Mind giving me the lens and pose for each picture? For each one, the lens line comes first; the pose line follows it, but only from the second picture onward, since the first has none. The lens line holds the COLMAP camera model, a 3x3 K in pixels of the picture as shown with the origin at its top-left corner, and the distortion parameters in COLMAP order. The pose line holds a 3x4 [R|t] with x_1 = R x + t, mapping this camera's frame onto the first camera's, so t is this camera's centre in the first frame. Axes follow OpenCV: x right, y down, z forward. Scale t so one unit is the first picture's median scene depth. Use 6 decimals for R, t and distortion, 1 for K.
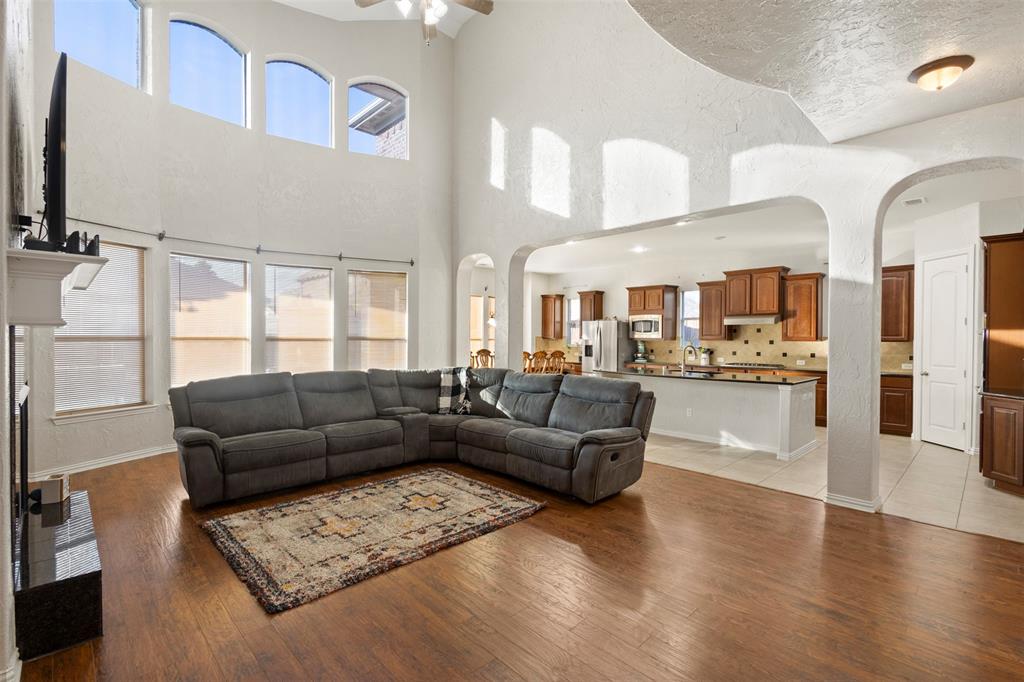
lens RADIAL K [[468.1, 0, 508.8], [0, 468.1, 346.0], [0, 0, 1]] dist [0.004647, 0.000177]
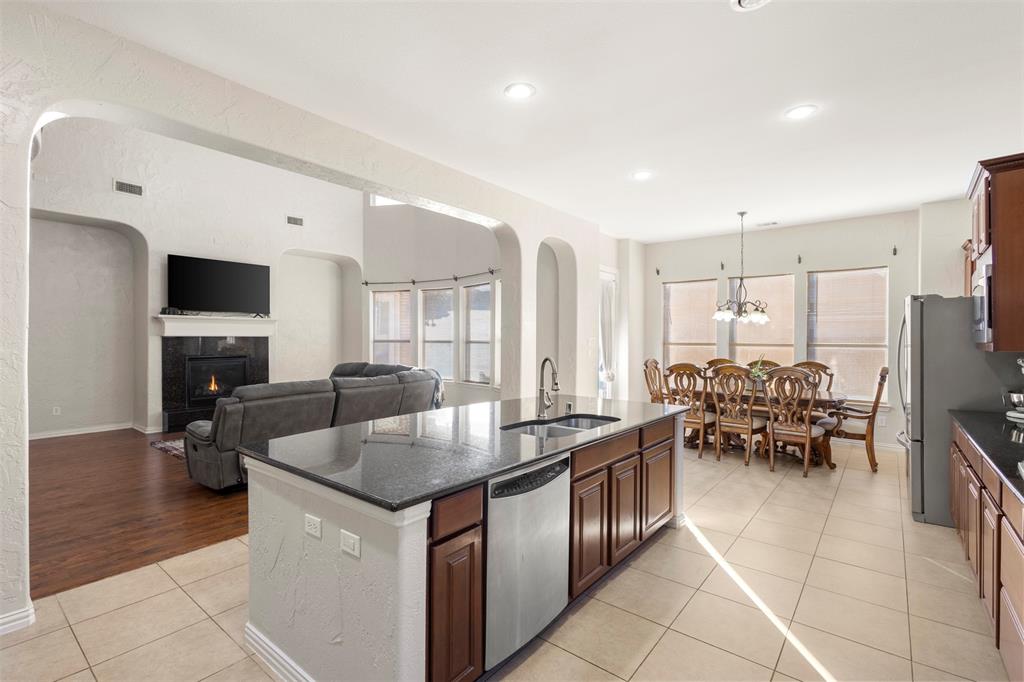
lens RADIAL K [[468.1, 0, 512.5], [0, 468.1, 340.8], [0, 0, 1]] dist [0.004647, 0.000177]
pose [[0.130940, -0.002422, -0.991387, 0.662112], [-0.020373, 0.999779, -0.005133, -0.011720], [0.991181, 0.020870, 0.130861, 0.752302]]
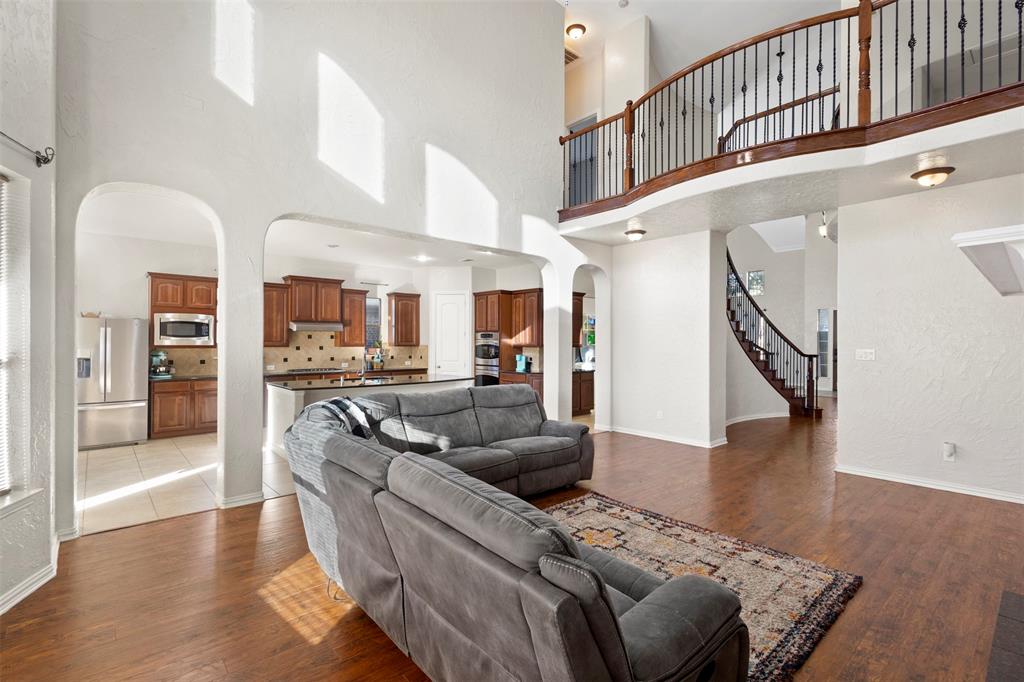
lens RADIAL K [[468.1, 0, 514.9], [0, 468.1, 343.5], [0, 0, 1]] dist [0.004647, 0.000177]
pose [[0.029769, -0.008557, 0.999520, -0.505187], [0.014174, 0.999866, 0.008138, -0.020683], [-0.999456, 0.013925, 0.029887, 0.535096]]
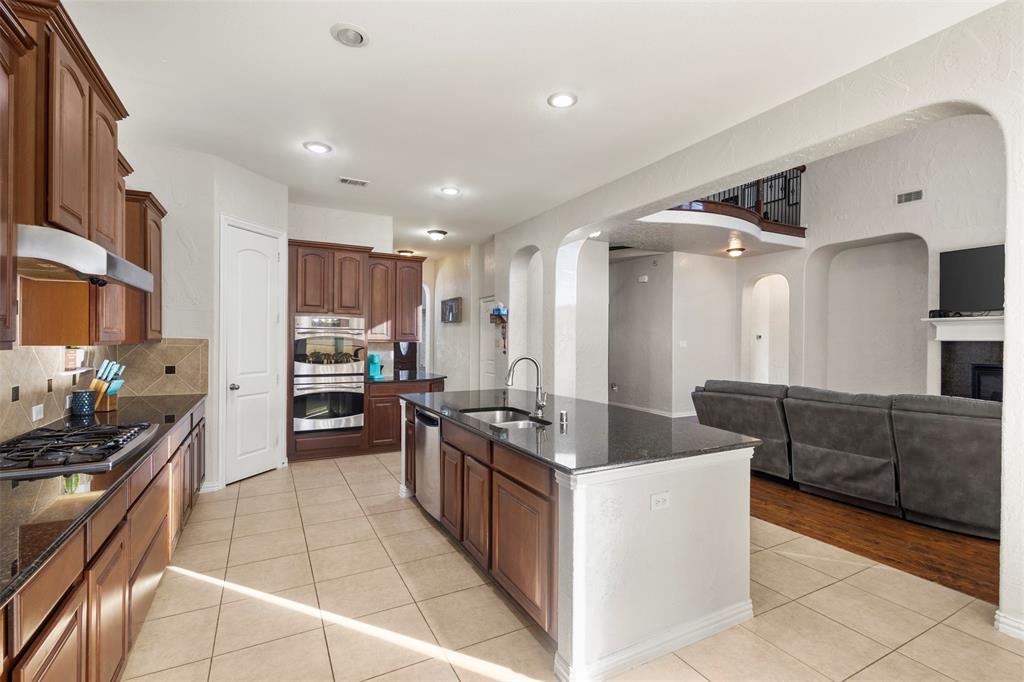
lens RADIAL K [[468.1, 0, 511.1], [0, 468.1, 341.8], [0, 0, 1]] dist [0.004647, 0.000177]
pose [[-0.960950, -0.014932, 0.276320, 0.224747], [-0.008754, 0.999684, 0.023577, -0.021731], [-0.276585, 0.020238, -0.960776, 1.188940]]
